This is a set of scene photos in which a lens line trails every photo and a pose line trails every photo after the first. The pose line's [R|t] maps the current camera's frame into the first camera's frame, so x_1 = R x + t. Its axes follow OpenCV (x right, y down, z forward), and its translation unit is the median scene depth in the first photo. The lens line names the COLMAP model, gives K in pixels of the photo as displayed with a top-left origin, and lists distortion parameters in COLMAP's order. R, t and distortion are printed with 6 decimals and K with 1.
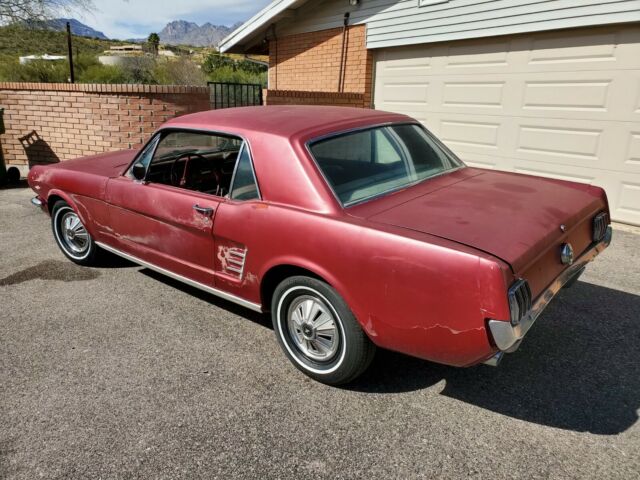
lens RADIAL K [[505.6, 0, 314.0], [0, 505.6, 242.0], [0, 0, 1]] dist [0.015240, -0.008364]
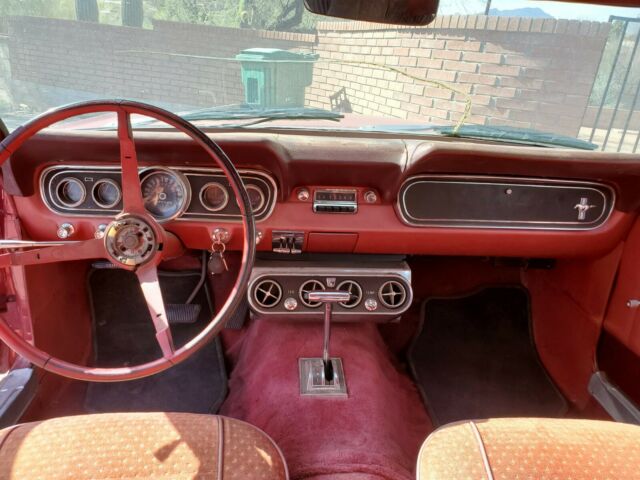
lens RADIAL K [[505.6, 0, 314.0], [0, 505.6, 242.0], [0, 0, 1]] dist [0.015240, -0.008364]
pose [[0.696466, 0.296286, -0.653567, -0.024104], [-0.286240, 0.949891, 0.125593, -0.090938], [0.658029, 0.099605, 0.746376, 0.484831]]
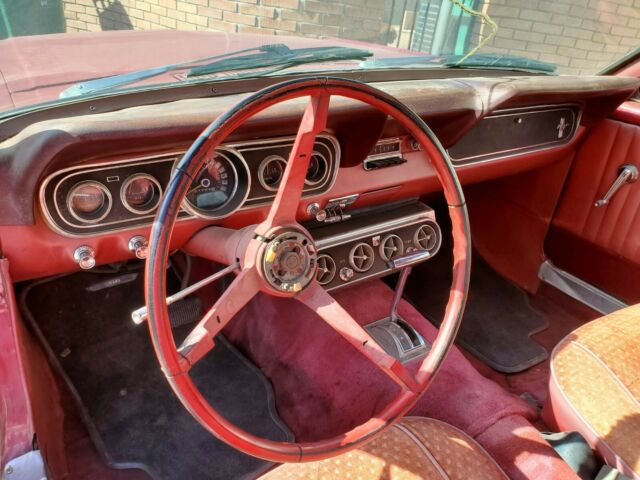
lens RADIAL K [[505.6, 0, 314.0], [0, 505.6, 242.0], [0, 0, 1]] dist [0.015240, -0.008364]
pose [[0.954184, 0.213586, -0.209558, -0.113361], [-0.174559, 0.966159, 0.189908, -0.084707], [0.243028, -0.144627, 0.959177, 0.459613]]
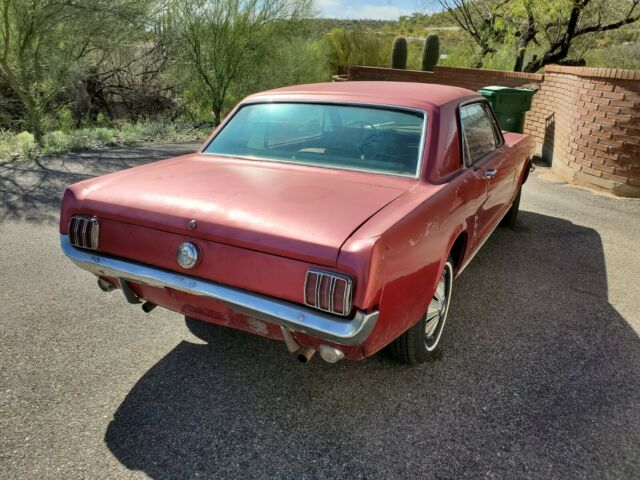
lens RADIAL K [[505.6, 0, 314.0], [0, 505.6, 242.0], [0, 0, 1]] dist [0.015240, -0.008364]
pose [[0.195390, 0.340133, -0.919855, 0.467348], [-0.323456, 0.907801, 0.266969, -0.104456], [0.925850, 0.245370, 0.287393, 0.337546]]
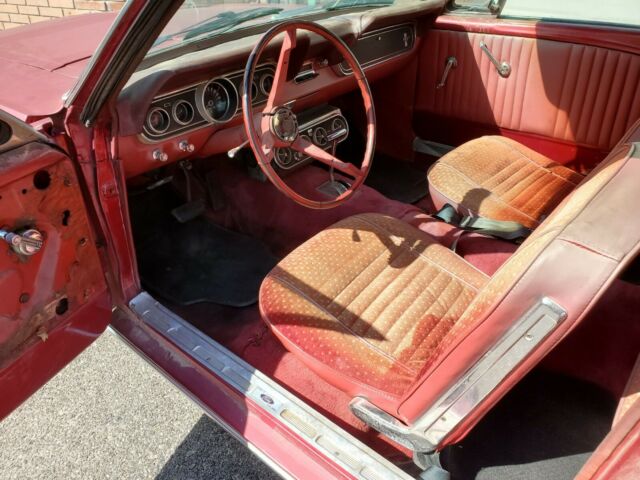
lens RADIAL K [[505.6, 0, 314.0], [0, 505.6, 242.0], [0, 0, 1]] dist [0.015240, -0.008364]
pose [[0.999924, -0.012289, 0.000215, -0.127019], [0.011869, 0.970063, 0.242563, -0.065806], [-0.003189, -0.242542, 0.970136, 0.366630]]
